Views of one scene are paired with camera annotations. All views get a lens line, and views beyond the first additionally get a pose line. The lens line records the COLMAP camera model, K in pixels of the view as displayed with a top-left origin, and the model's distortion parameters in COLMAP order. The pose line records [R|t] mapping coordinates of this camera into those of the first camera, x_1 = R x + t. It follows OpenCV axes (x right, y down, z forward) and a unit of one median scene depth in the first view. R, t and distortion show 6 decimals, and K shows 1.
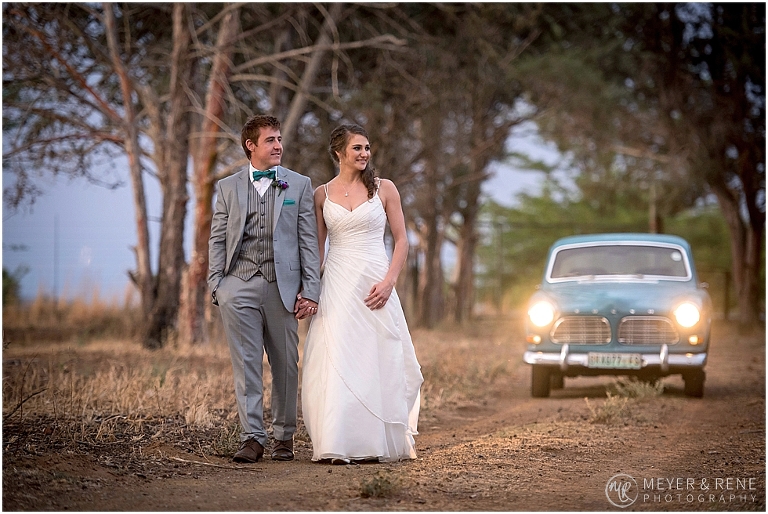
lens RADIAL K [[3223.3, 0, 384.0], [0, 3223.3, 257.0], [0, 0, 1]] dist [0.850618, 0.726594]
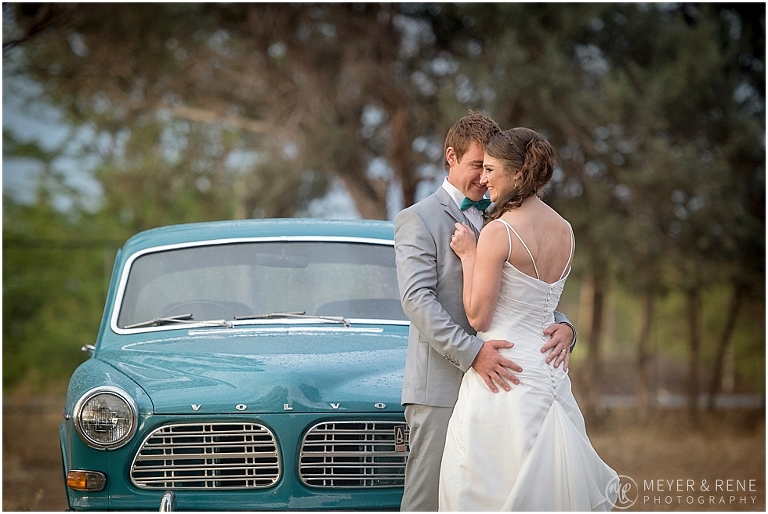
lens RADIAL K [[4606.4, 0, 384.0], [0, 4606.4, 257.0], [0, 0, 1]] dist [0.579664, 12.006472]
pose [[0.991758, -0.005880, 0.127989, 0.007582], [0.007491, 0.999899, -0.012105, 0.003826], [-0.127905, 0.012964, 0.991702, 0.312456]]
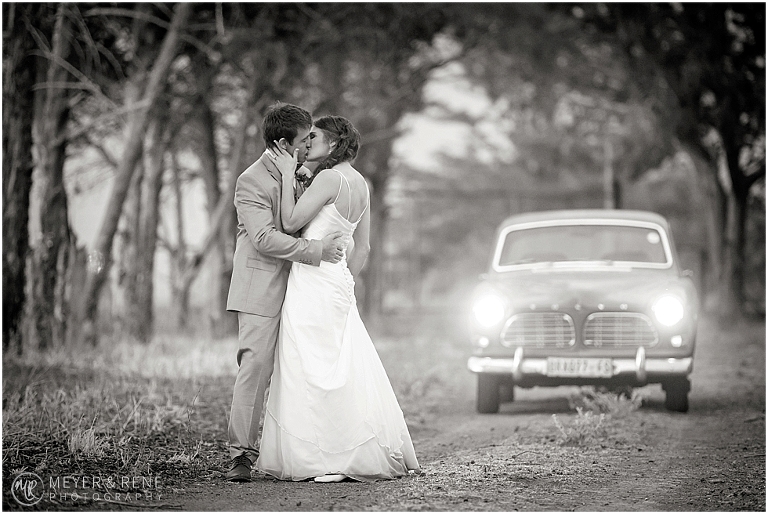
lens RADIAL K [[4160.0, 0, 384.0], [0, 4160.0, 257.0], [0, 0, 1]] dist [1.952947, 3.226386]
pose [[0.999452, -0.007073, 0.032331, -0.008170], [0.006857, 0.999953, 0.006792, -0.002210], [-0.032378, -0.006567, 0.999454, -0.032343]]
